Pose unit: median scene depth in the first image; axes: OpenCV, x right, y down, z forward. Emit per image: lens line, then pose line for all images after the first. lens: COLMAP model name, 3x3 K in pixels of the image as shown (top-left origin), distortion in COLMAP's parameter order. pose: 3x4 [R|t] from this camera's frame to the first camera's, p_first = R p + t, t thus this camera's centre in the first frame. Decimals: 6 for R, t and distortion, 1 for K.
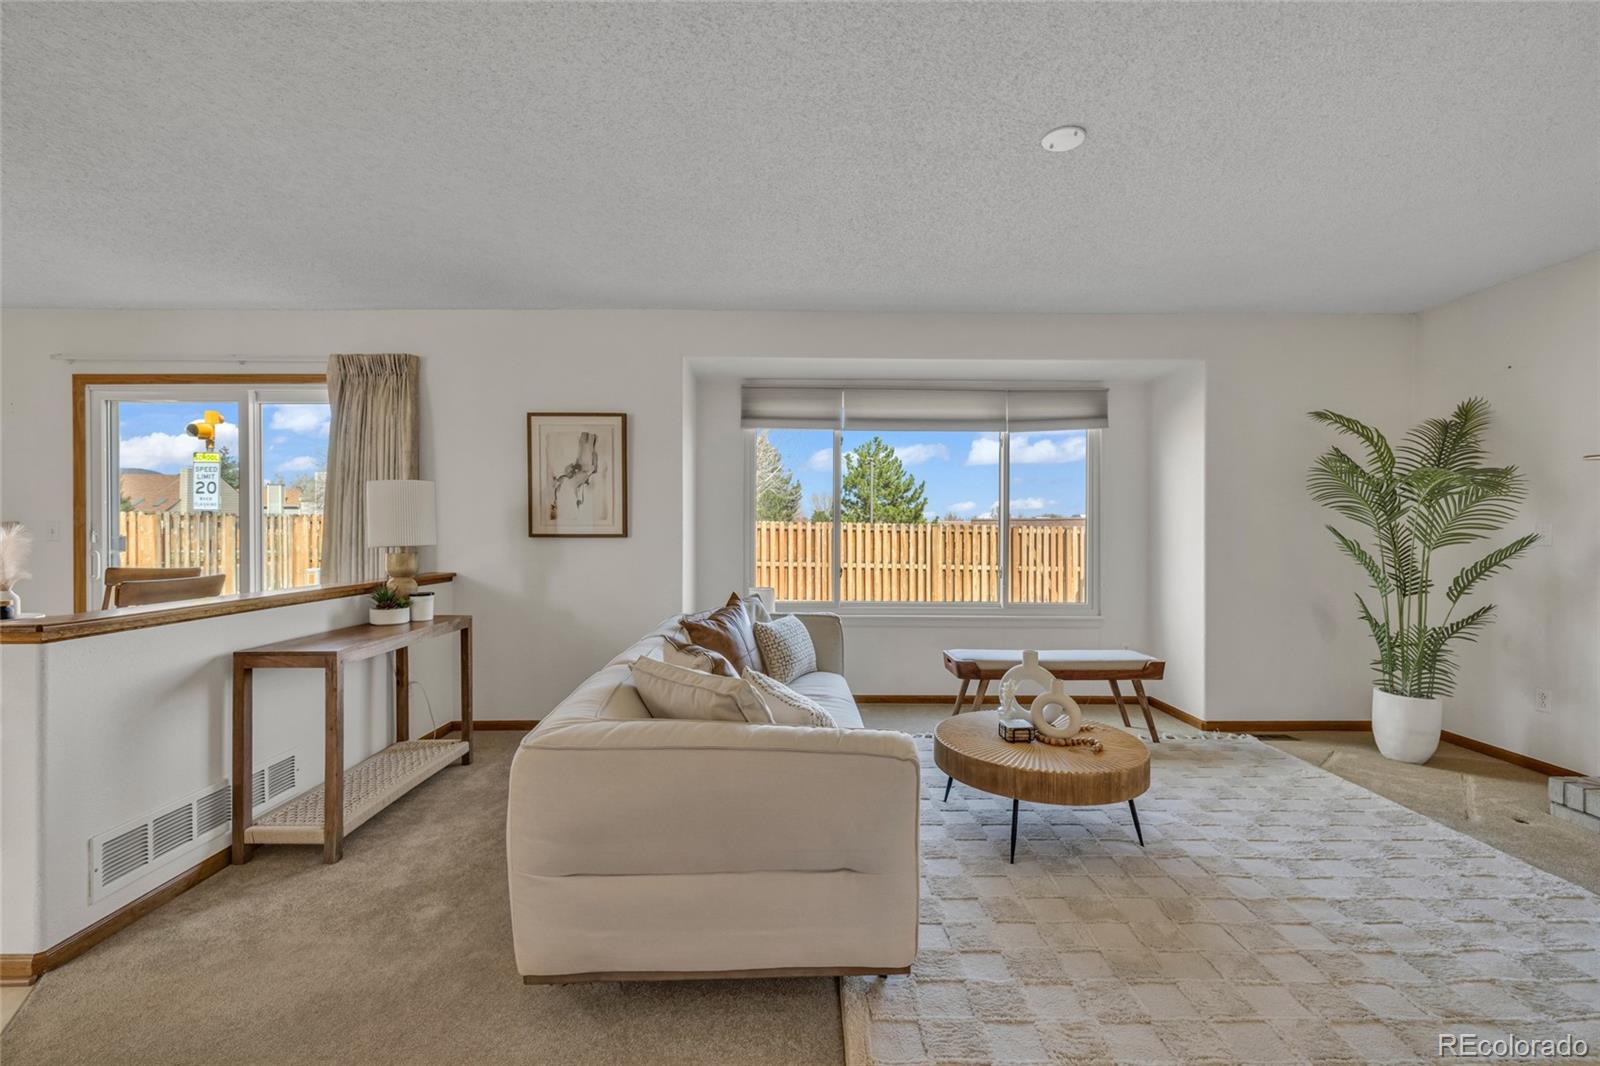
lens RADIAL K [[676.9, 0, 794.9], [0, 676.9, 532.4], [0, 0, 1]] dist [0.000040, -0.000073]
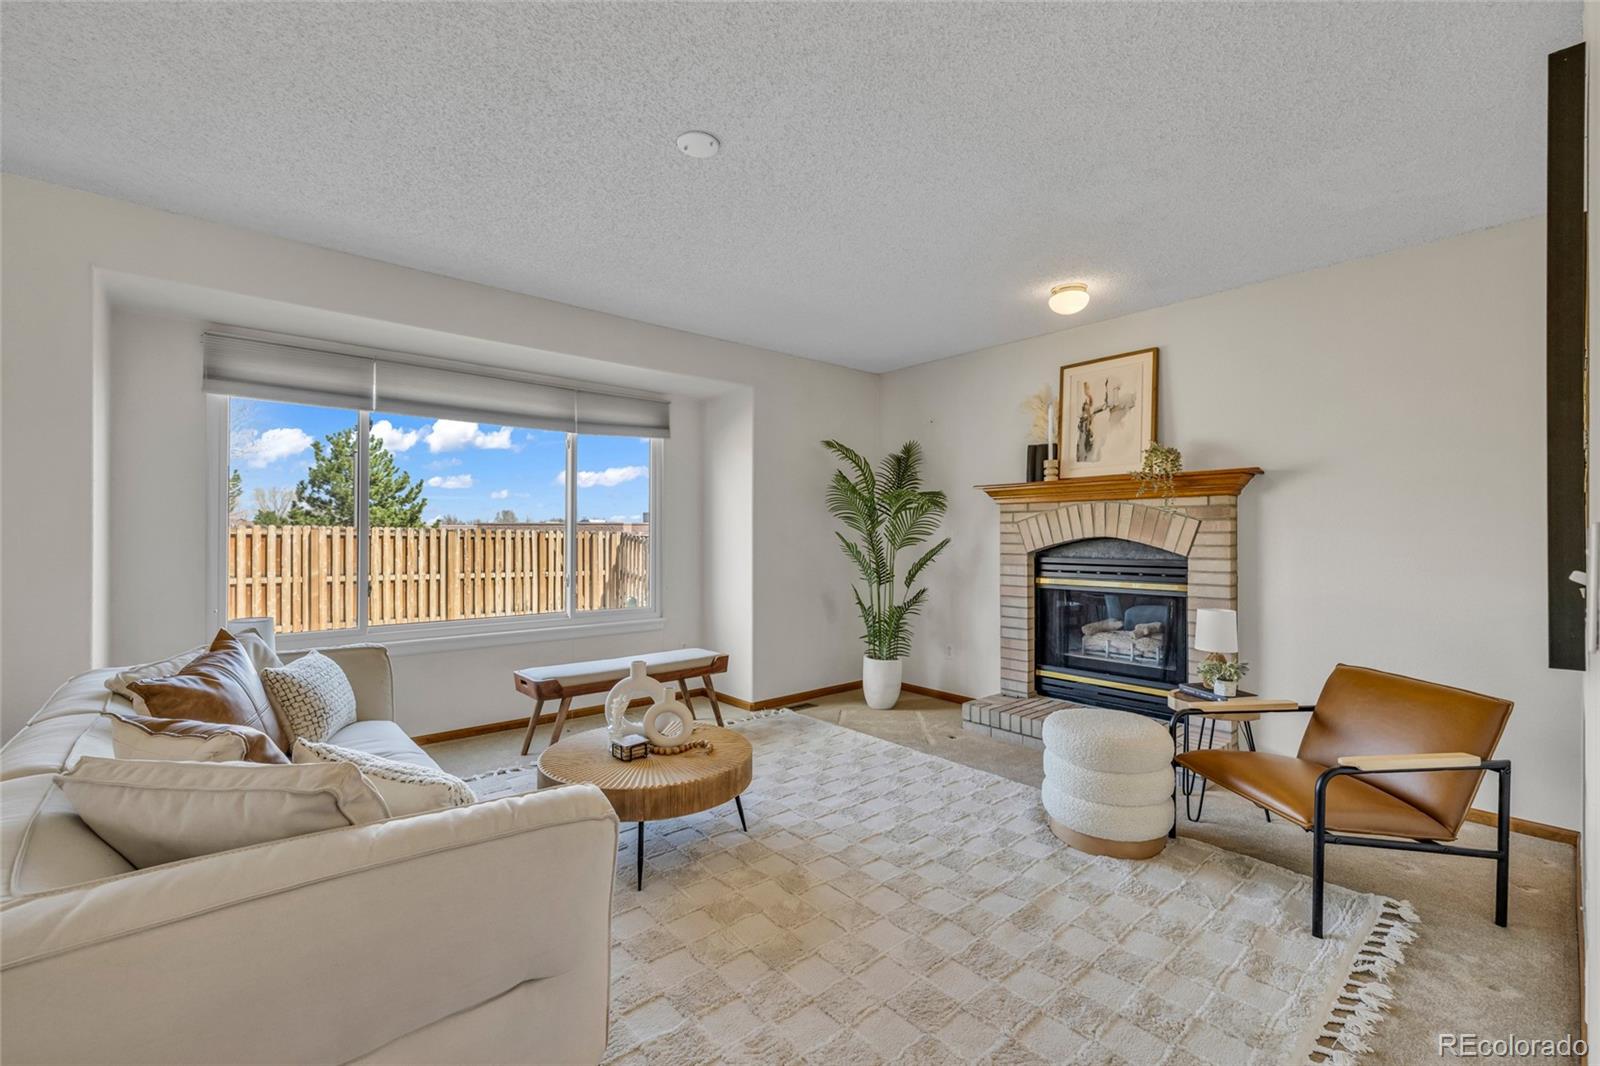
lens RADIAL K [[672.5, 0, 800.0], [0, 672.5, 533.0], [0, 0, 1]] dist [-0.002774, 0.004782]
pose [[0.759674, -0.000762, 0.650304, -0.075755], [0.004360, 0.999983, -0.003921, -0.003184], [-0.650290, 0.005814, 0.759664, 0.088298]]
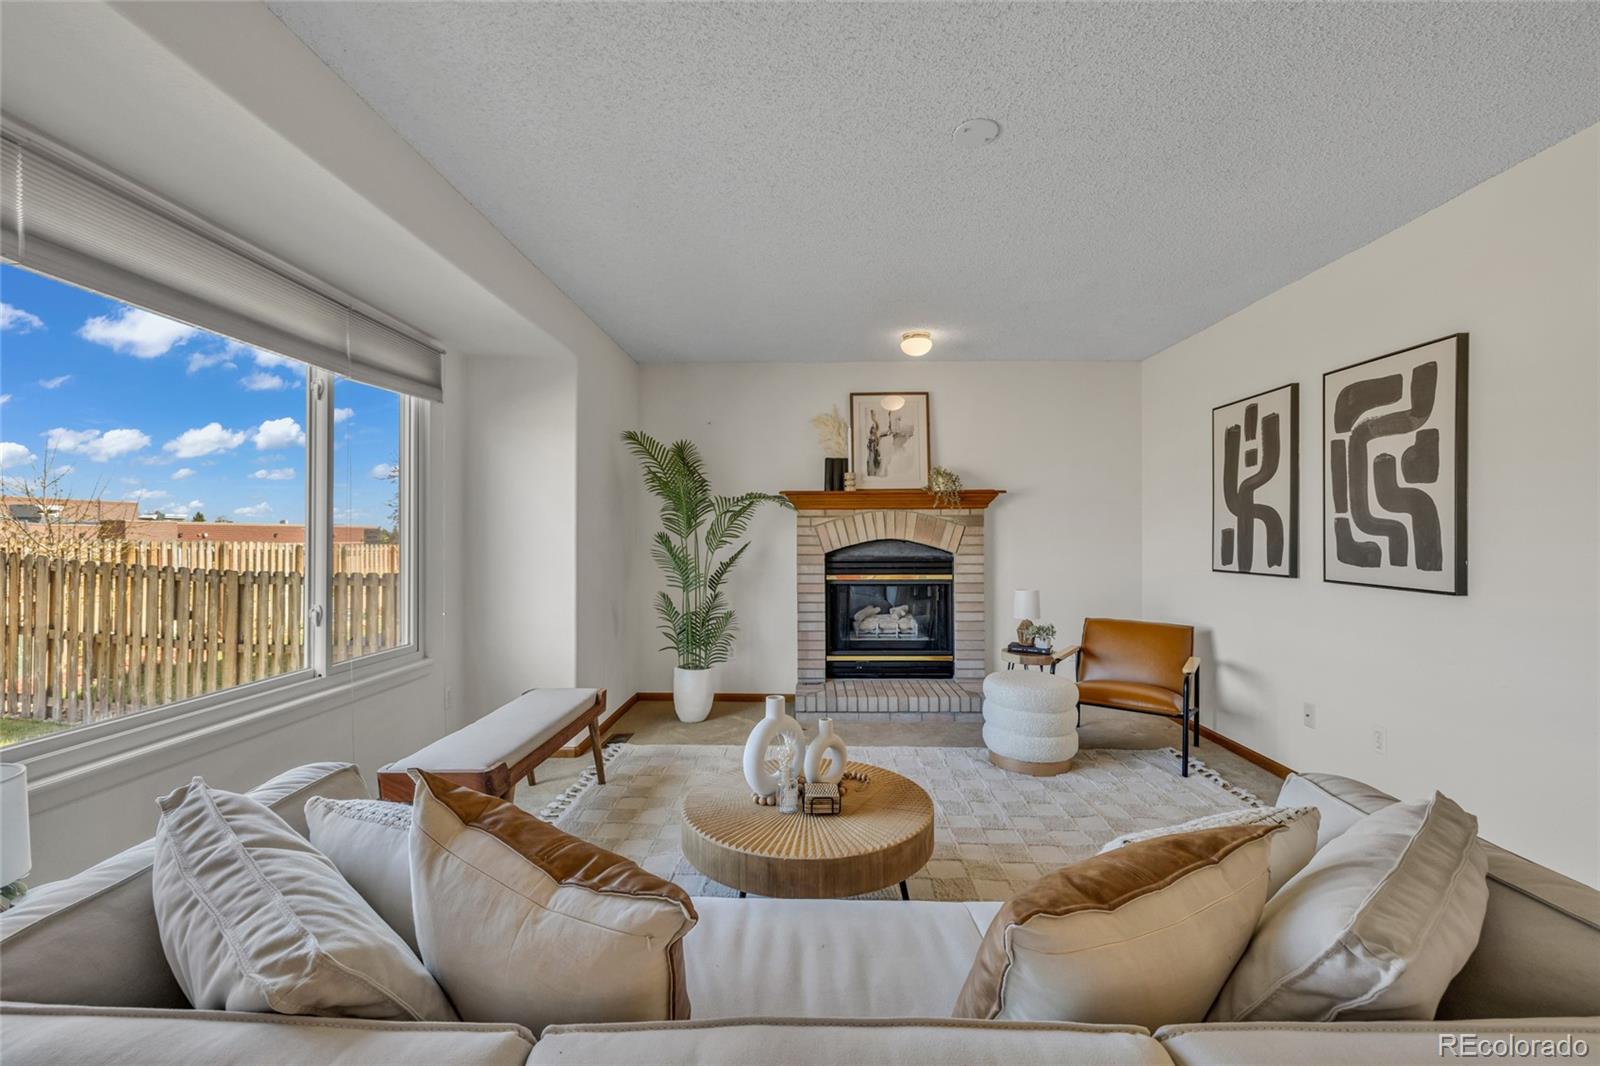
lens RADIAL K [[672.5, 0, 800.0], [0, 672.5, 533.0], [0, 0, 1]] dist [-0.002774, 0.004782]
pose [[0.025748, 0.000671, 0.999668, -0.315736], [0.005537, 0.999984, -0.000814, -0.010007], [-0.999653, 0.005556, 0.025743, 0.697253]]
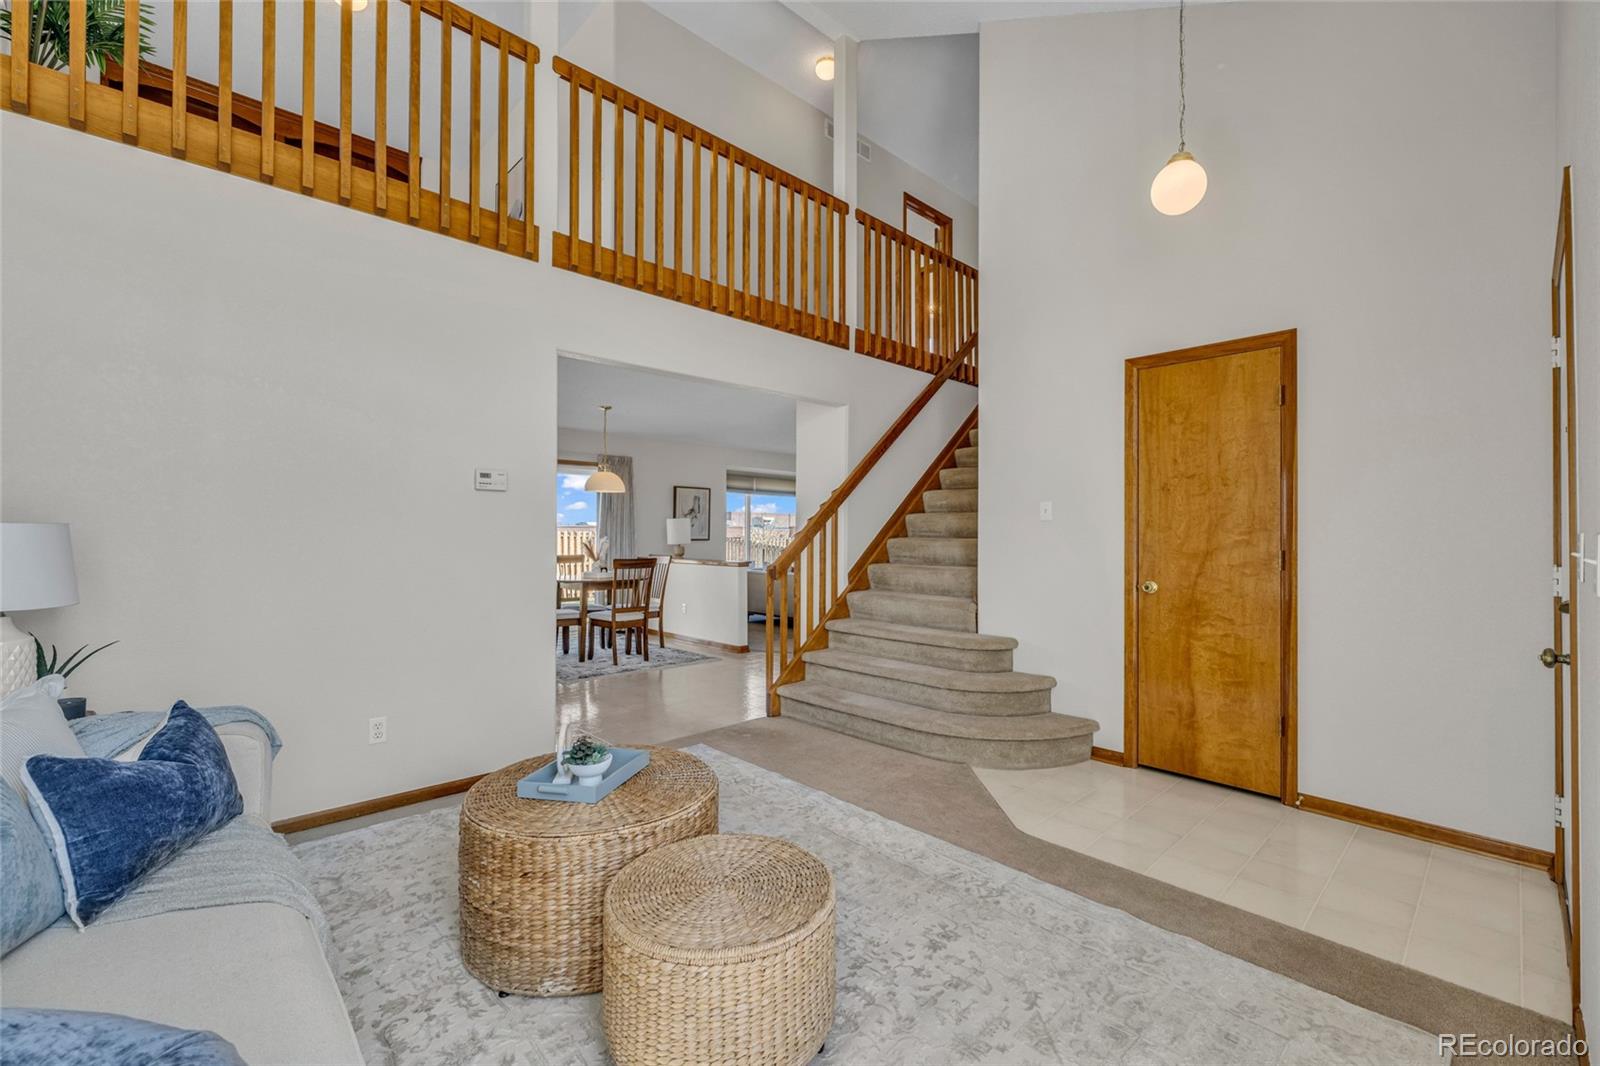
lens RADIAL K [[664.9, 0, 791.2], [0, 664.9, 530.1], [0, 0, 1]] dist [0.000460, 0.000062]
pose [[0.739442, 0.004844, 0.673203, -1.656789], [0.003923, 0.999926, -0.011503, -0.000230], [-0.673209, 0.011147, 0.739368, -0.953243]]
